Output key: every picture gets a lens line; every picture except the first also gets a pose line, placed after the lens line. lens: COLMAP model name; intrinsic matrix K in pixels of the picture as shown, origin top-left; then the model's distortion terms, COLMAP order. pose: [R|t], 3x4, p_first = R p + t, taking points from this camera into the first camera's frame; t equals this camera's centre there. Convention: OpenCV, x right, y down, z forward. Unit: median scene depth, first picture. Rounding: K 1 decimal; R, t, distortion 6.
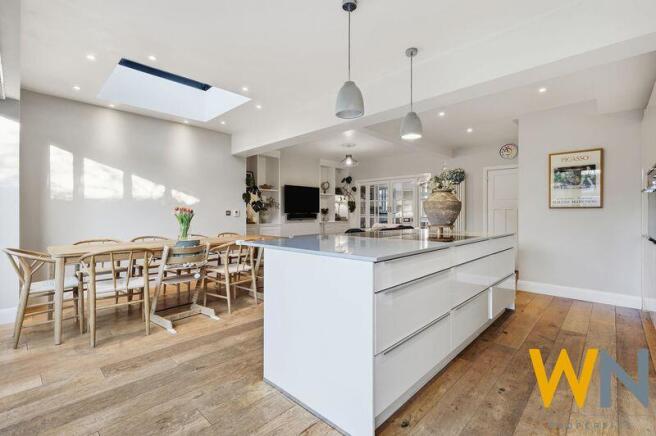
lens RADIAL K [[296.5, 0, 328.0], [0, 296.5, 218.0], [0, 0, 1]] dist [0.000014, 0.000018]
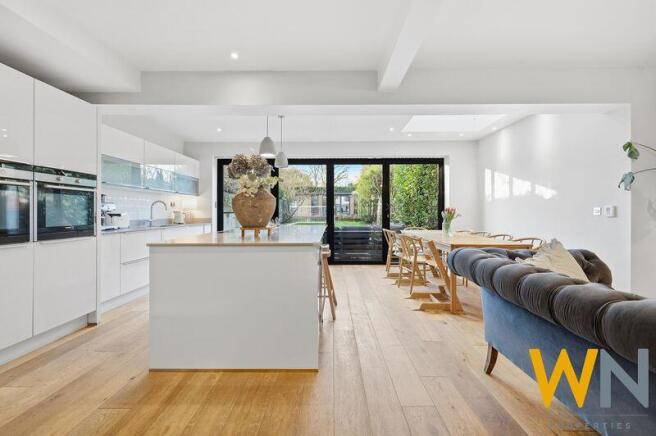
lens RADIAL K [[287.0, 0, 329.8], [0, 287.0, 214.4], [0, 0, 1]] dist [0.004047, 0.000262]
pose [[-0.724458, 0.009520, -0.689253, 0.554011], [-0.004968, 0.999807, 0.019032, -0.020673], [0.689301, 0.017212, -0.724270, 1.201520]]
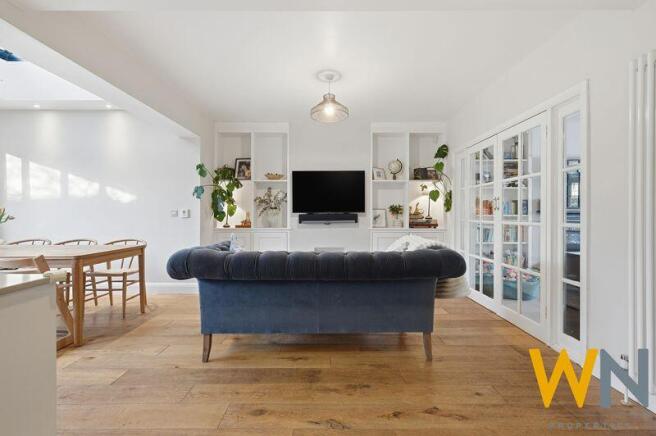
lens RADIAL K [[293.6, 0, 328.7], [0, 293.6, 216.1], [0, 0, 1]] dist [-0.000484, 0.000126]
pose [[0.693547, 0.007917, -0.720367, 0.568862], [-0.012110, 0.999926, -0.000670, -0.015031], [0.720309, 0.009188, 0.693592, 0.867391]]
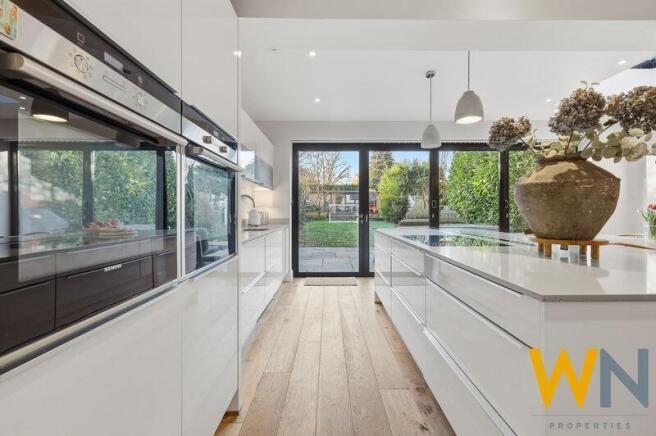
lens RADIAL K [[289.7, 0, 327.7], [0, 289.7, 211.6], [0, 0, 1]] dist [-0.000419, -0.000210]
pose [[-0.718639, 0.004528, -0.695368, 0.649842], [-0.006005, 0.999901, 0.012717, -0.014164], [0.695357, 0.013315, -0.718541, 0.738208]]
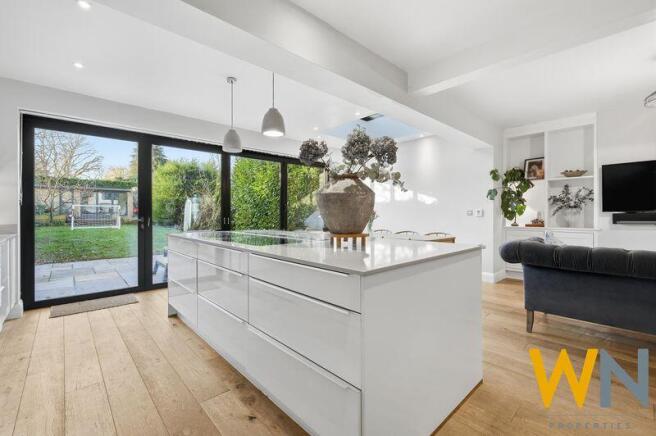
lens RADIAL K [[287.0, 0, 329.8], [0, 287.0, 214.4], [0, 0, 1]] dist [0.004047, 0.000262]
pose [[-0.052824, 0.006509, -0.998583, 0.682453], [-0.011311, 0.999911, 0.007116, -0.014210], [0.998540, 0.011671, -0.052746, 0.692287]]
